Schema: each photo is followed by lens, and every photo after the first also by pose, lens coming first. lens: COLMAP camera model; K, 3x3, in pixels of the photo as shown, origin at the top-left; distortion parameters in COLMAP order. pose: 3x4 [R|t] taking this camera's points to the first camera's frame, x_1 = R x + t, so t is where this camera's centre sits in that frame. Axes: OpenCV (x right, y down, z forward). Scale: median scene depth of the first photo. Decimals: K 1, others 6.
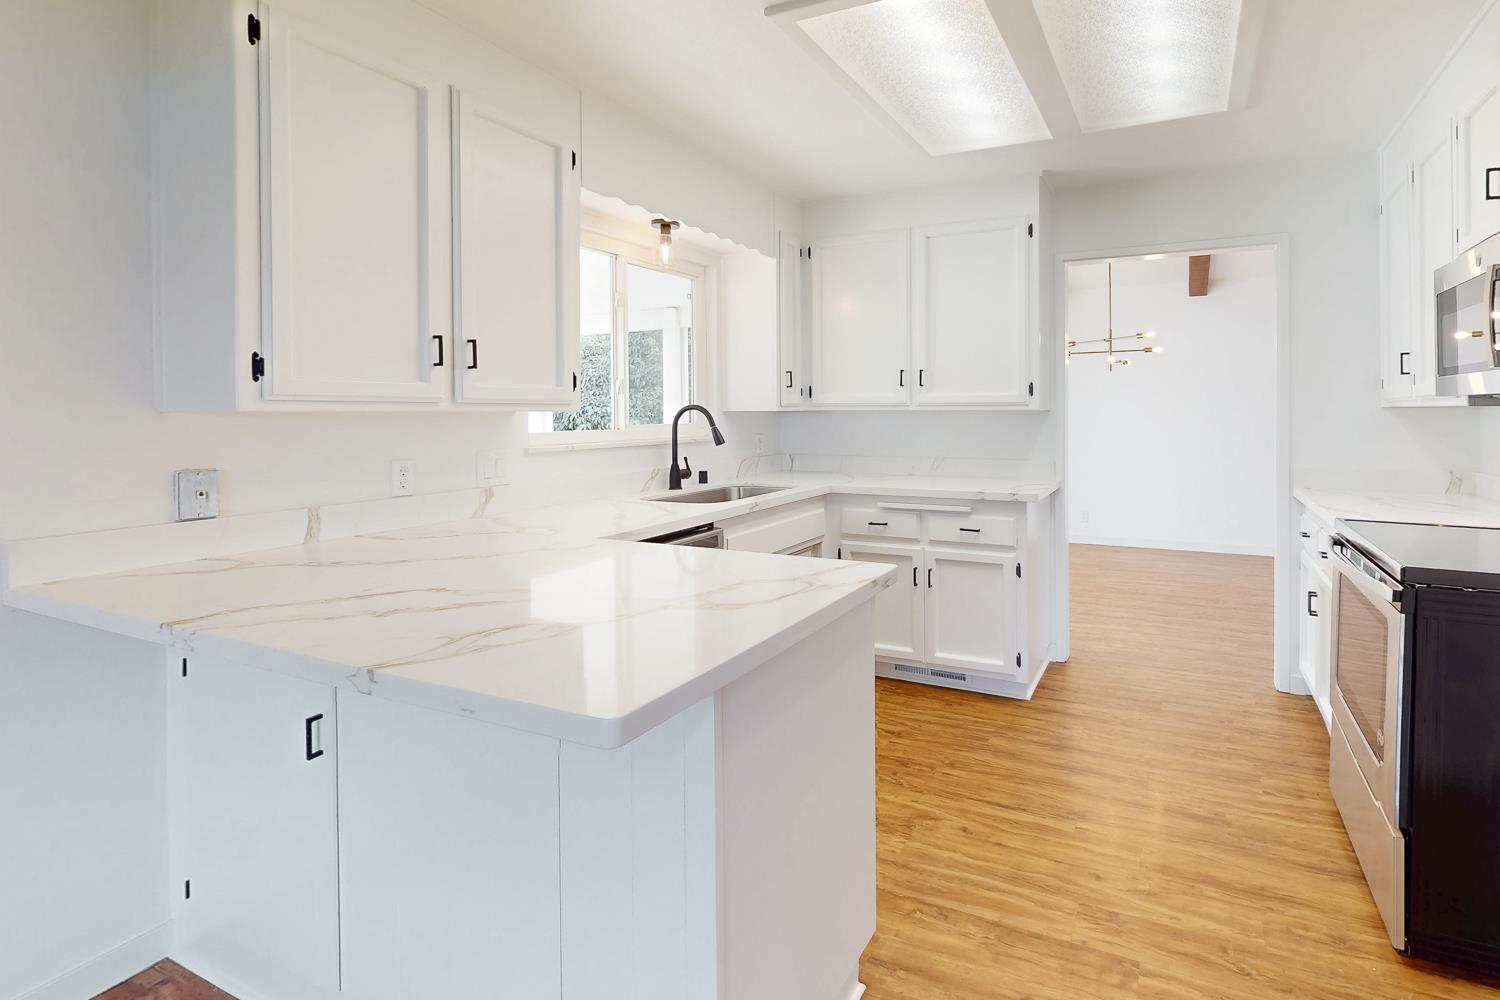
lens RADIAL K [[723.1, 0, 803.8], [0, 723.1, 417.9], [0, 0, 1]] dist [-0.001737, -0.000210]
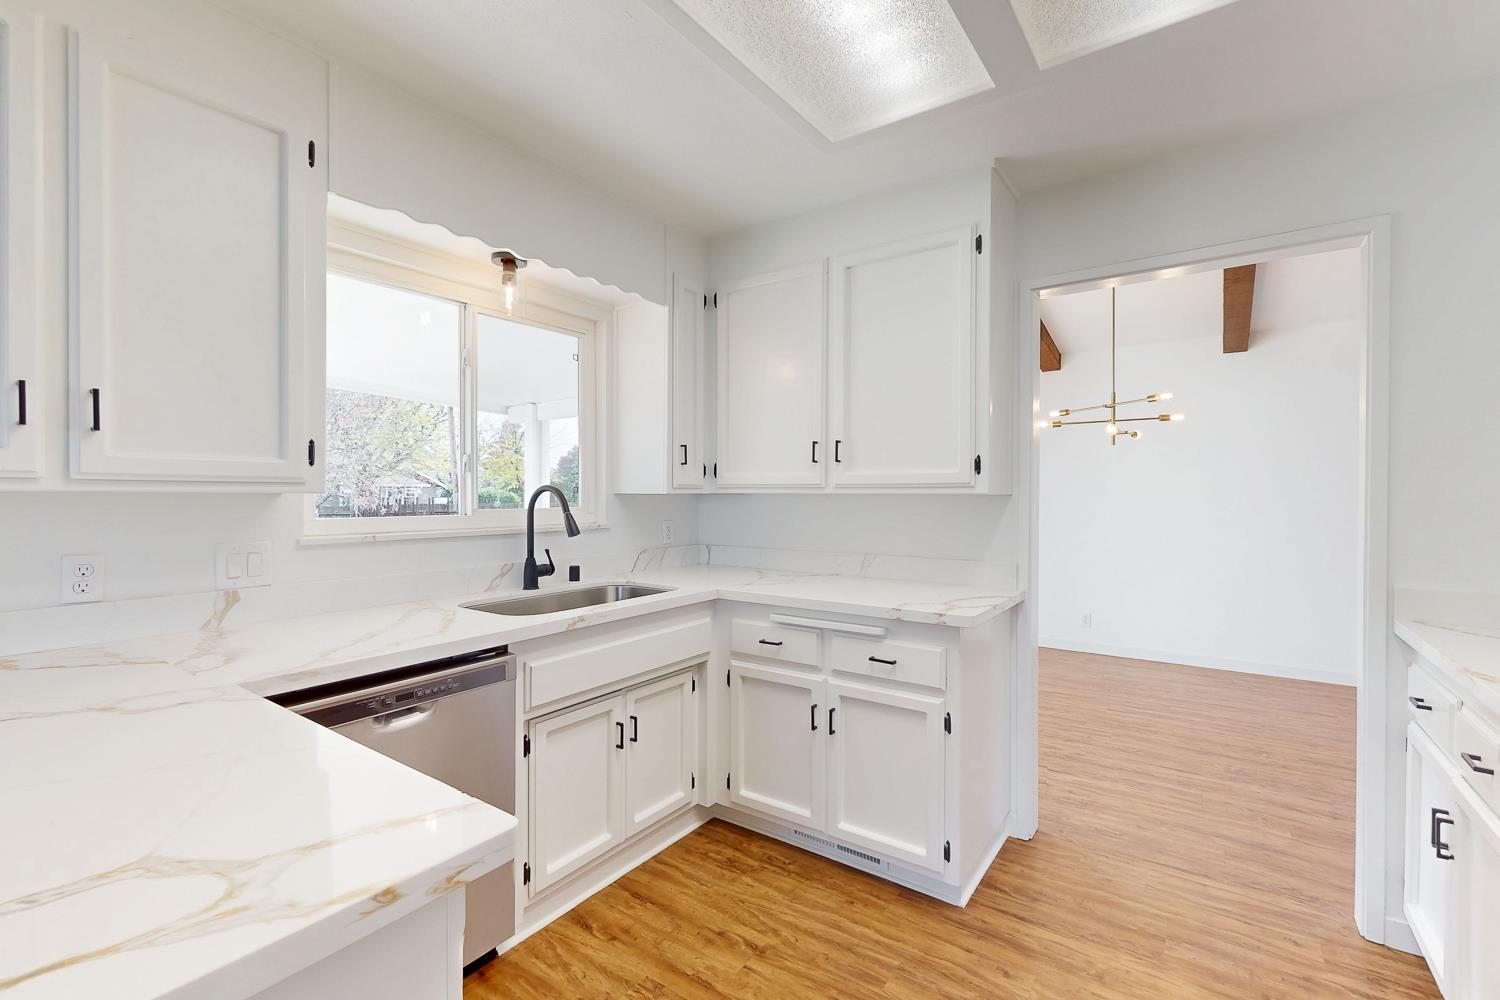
lens RADIAL K [[653.4, 0, 754.1], [0, 653.4, 501.6], [0, 0, 1]] dist [0.000359, 0.000171]
pose [[0.990430, 0.007141, -0.137835, 0.178863], [-0.006740, 0.999972, 0.003371, -0.004083], [0.137855, -0.002409, 0.990450, 0.316258]]
